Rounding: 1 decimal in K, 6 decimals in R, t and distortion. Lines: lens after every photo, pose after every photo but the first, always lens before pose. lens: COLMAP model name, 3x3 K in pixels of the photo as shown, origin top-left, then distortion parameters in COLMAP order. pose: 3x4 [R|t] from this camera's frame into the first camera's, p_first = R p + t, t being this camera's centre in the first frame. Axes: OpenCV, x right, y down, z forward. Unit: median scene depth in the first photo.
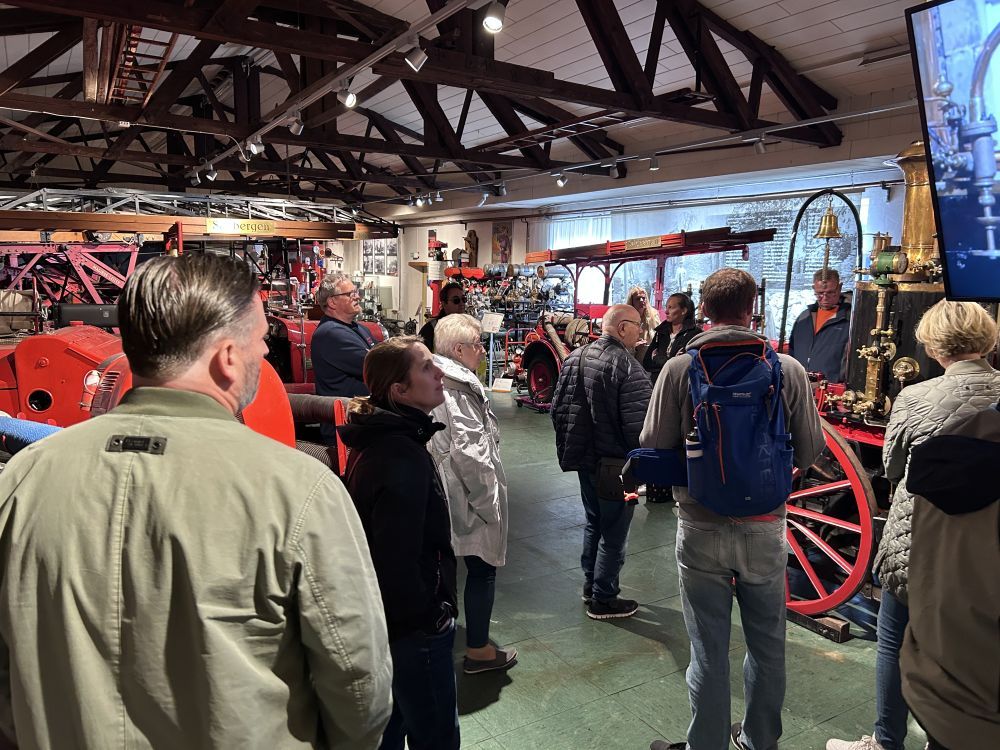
lens RADIAL K [[756.9, 0, 495.5], [0, 756.9, 380.8], [0, 0, 1]] dist [0.011746, -0.001682]
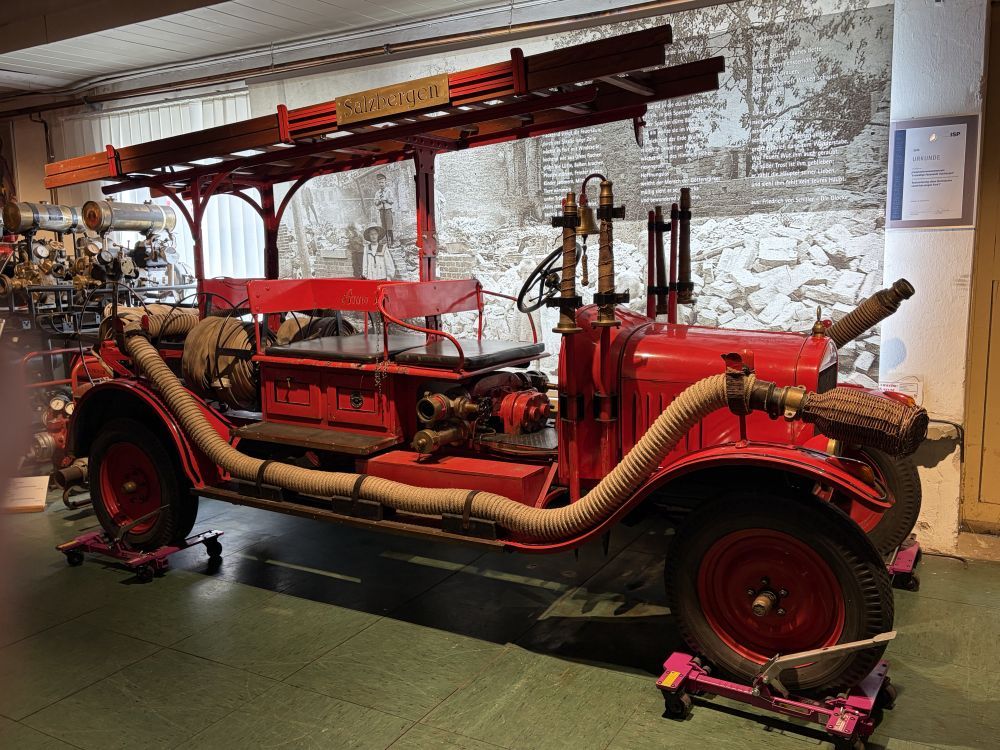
lens RADIAL K [[853.9, 0, 504.3], [0, 853.9, 379.0], [0, 0, 1]] dist [0.048115, 0.000321]
pose [[0.872974, -0.107192, 0.475843, 0.023131], [0.109165, 0.993744, 0.023586, -0.042615], [-0.475395, 0.031355, 0.879214, 0.522346]]
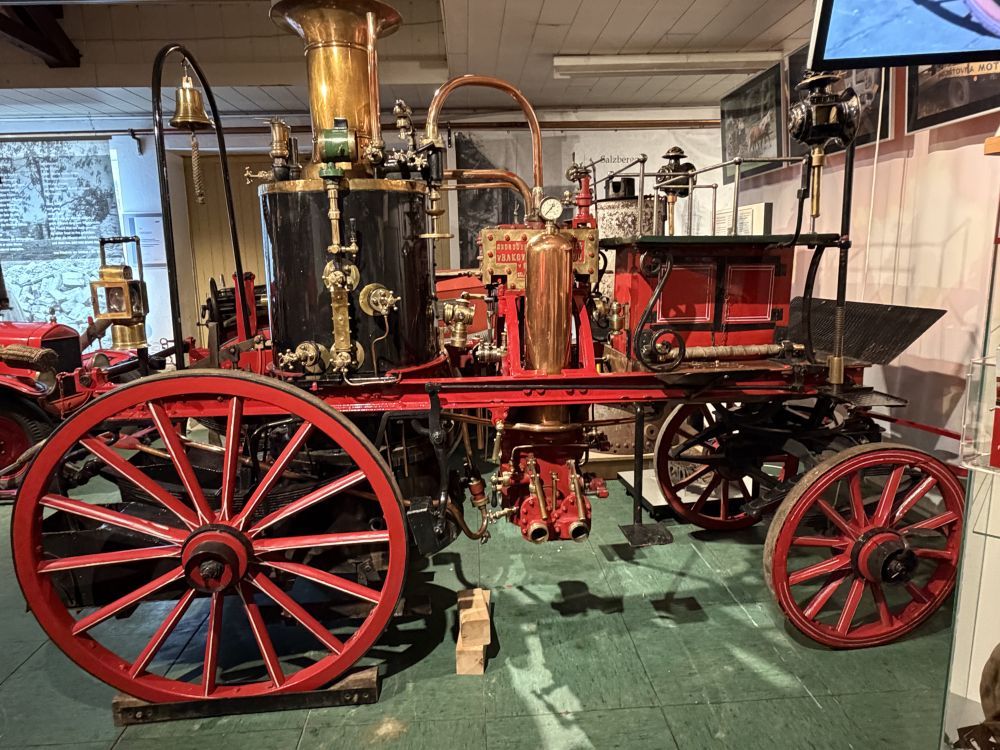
lens RADIAL K [[629.0, 0, 492.6], [0, 629.0, 371.7], [0, 0, 1]] dist [0.003649, -0.000482]
pose [[0.474217, -0.176439, 0.862547, 0.023418], [0.167533, 0.979896, 0.108336, 0.002226], [-0.864321, 0.093130, 0.494243, 0.231034]]
